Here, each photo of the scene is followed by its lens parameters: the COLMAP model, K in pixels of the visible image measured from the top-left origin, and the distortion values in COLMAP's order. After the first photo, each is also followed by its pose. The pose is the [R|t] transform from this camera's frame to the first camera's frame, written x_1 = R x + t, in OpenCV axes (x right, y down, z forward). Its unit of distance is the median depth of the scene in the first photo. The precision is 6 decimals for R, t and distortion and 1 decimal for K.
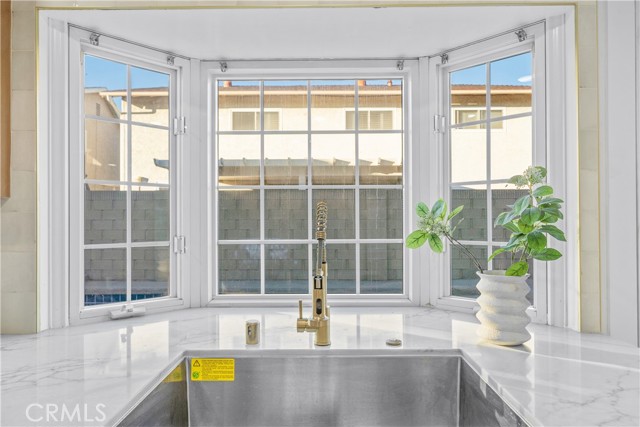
lens RADIAL K [[400.8, 0, 310.6], [0, 400.8, 224.5], [0, 0, 1]] dist [-0.003186, -0.000217]
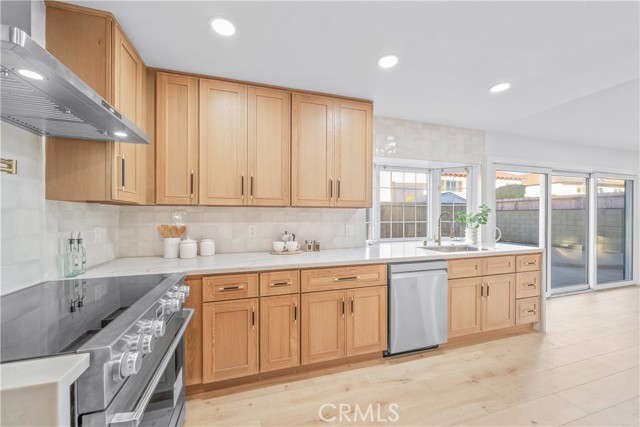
lens RADIAL K [[249.3, 0, 319.7], [0, 249.3, 215.2], [0, 0, 1]] dist [-0.002637, 0.000222]
pose [[0.943383, 0.003212, 0.331690, -1.580260], [-0.004253, 0.999988, 0.002414, -0.014971], [-0.331678, -0.003688, 0.943385, -0.825531]]
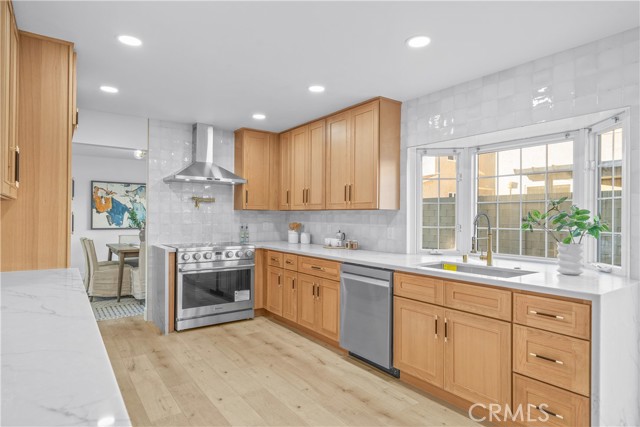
lens RADIAL K [[369.5, 0, 319.1], [0, 369.5, 214.9], [0, 0, 1]] dist [0.003619, -0.000138]
pose [[0.609509, 0.003575, -0.792771, 1.007851], [-0.002744, 0.999993, 0.002400, -0.031678], [0.792774, 0.000712, 0.609515, -1.100192]]
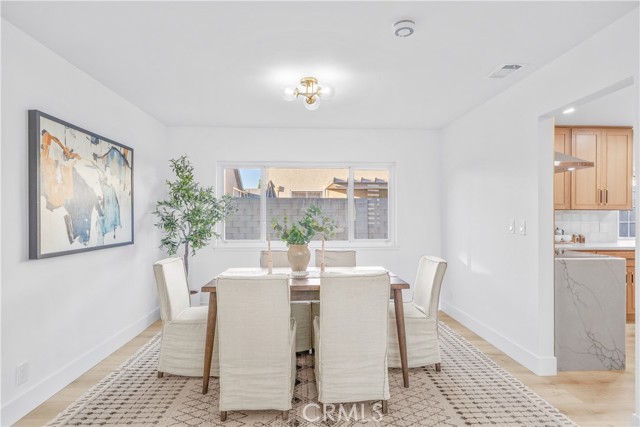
lens RADIAL K [[340.1, 0, 321.0], [0, 340.1, 216.3], [0, 0, 1]] dist [-0.005130, -0.001032]
pose [[0.996872, 0.002675, 0.078994, -3.636034], [-0.003042, 0.999985, 0.004522, -0.012706], [-0.078981, -0.004748, 0.996865, -2.084965]]
